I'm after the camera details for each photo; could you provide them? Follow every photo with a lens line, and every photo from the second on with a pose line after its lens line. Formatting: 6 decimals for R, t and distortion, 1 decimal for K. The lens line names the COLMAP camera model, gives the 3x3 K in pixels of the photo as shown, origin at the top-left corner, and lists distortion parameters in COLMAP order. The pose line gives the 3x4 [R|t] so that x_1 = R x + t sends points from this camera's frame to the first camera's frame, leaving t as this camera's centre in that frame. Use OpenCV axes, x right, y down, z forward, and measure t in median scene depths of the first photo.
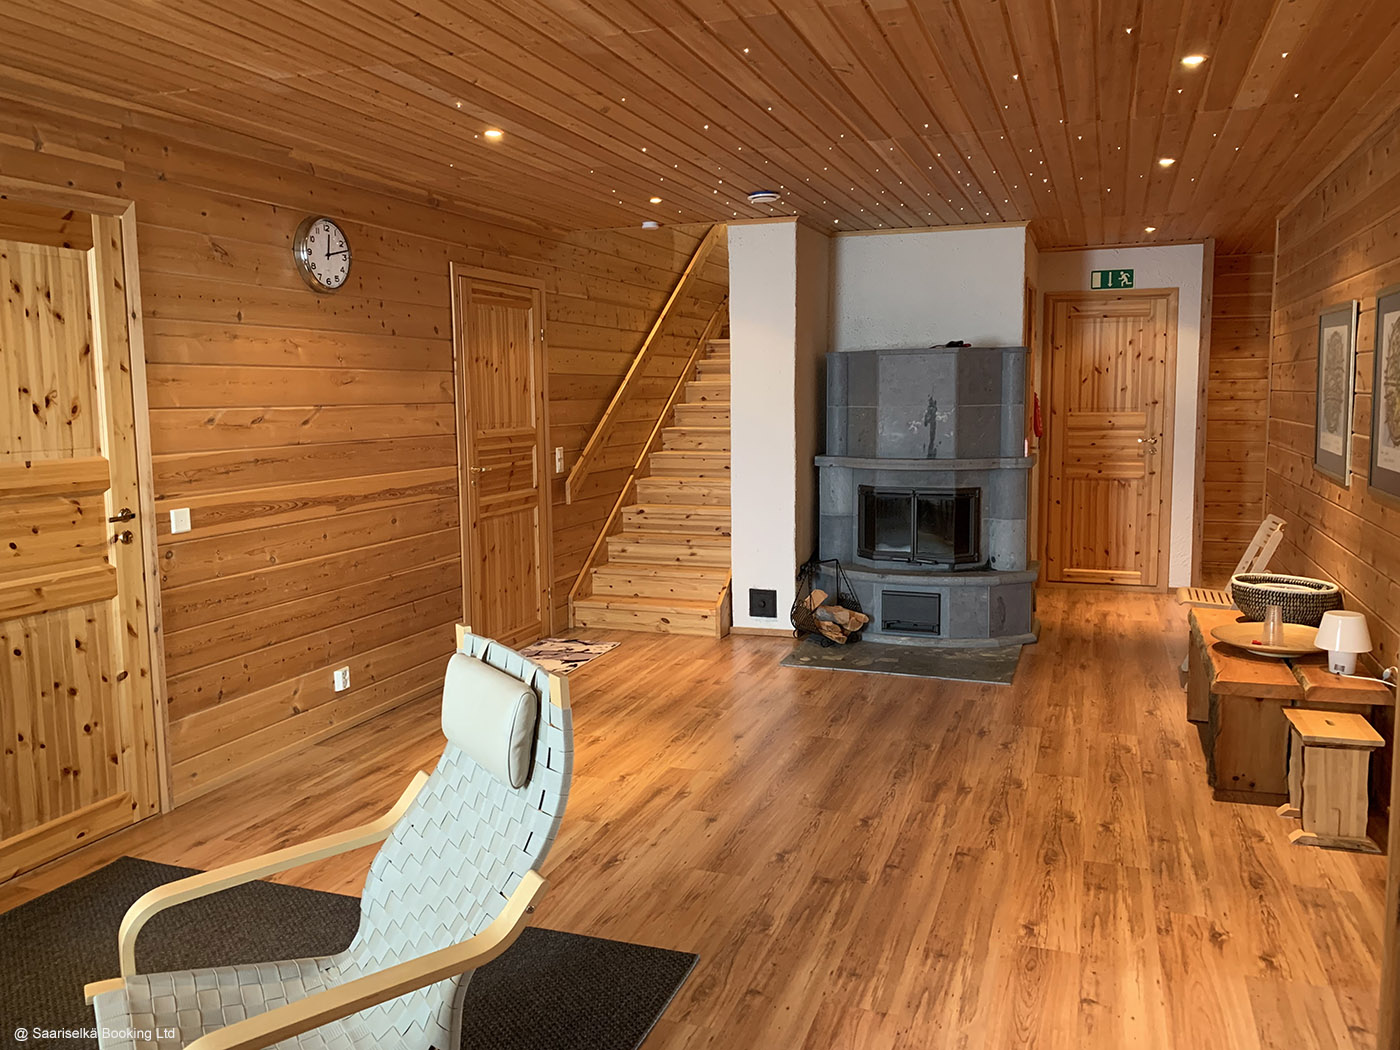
lens RADIAL K [[1092.5, 0, 718.7], [0, 1092.5, 518.3], [0, 0, 1]] dist [0.205912, -0.525949]
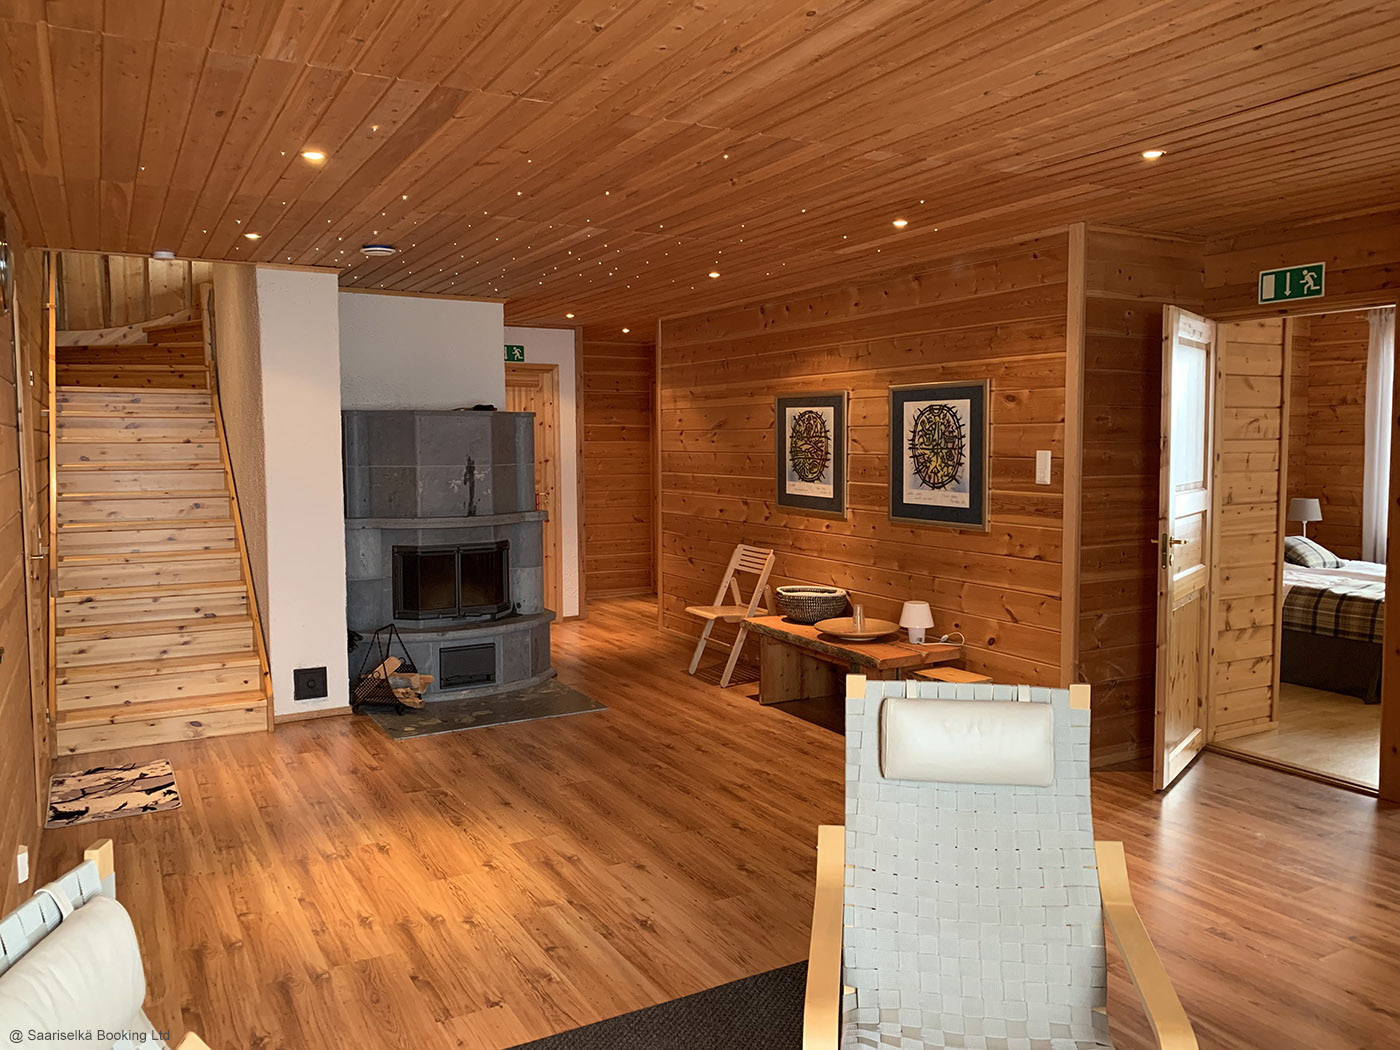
lens RADIAL K [[1077.7, 0, 700.0], [0, 1077.7, 525.0], [0, 0, 1]] dist [0.011001, -0.000929]
pose [[0.657190, -0.056250, 0.751623, -0.517313], [0.087462, 0.996166, -0.001923, -0.028939], [-0.748633, 0.067002, 0.659590, 0.195388]]
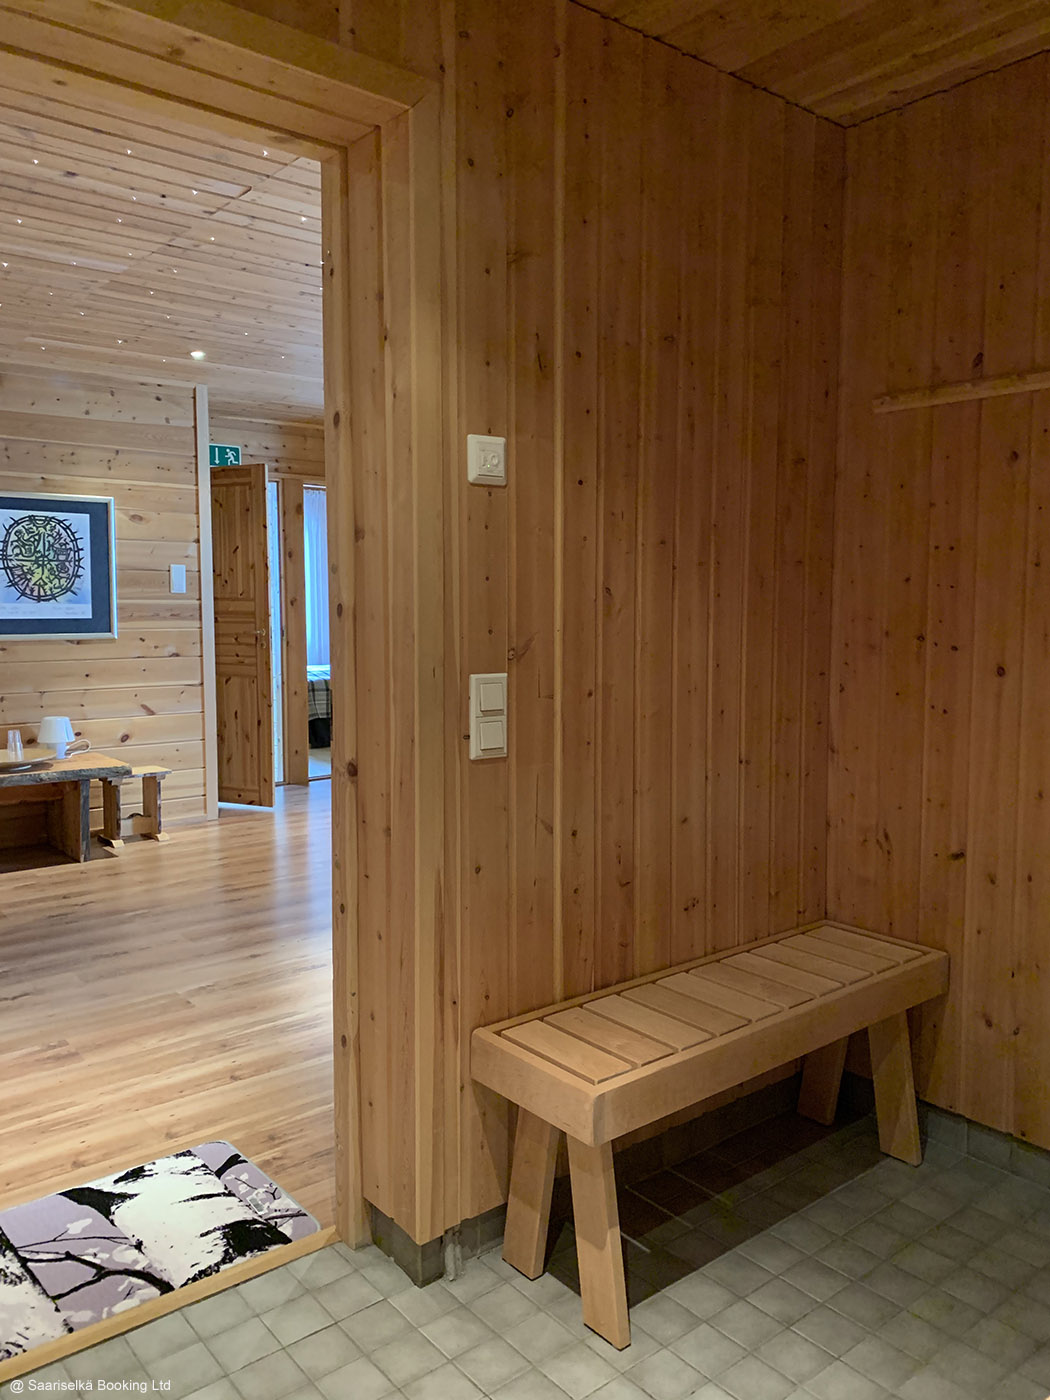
lens RADIAL K [[1077.7, 0, 524.3], [0, 1077.7, 711.8], [0, 0, 1]] dist [0.011001, -0.000929]
pose [[-0.857425, -0.041416, 0.512939, -0.506790], [0.068301, 0.978779, 0.193201, -0.111825], [-0.510056, 0.200690, -0.836401, 1.377032]]
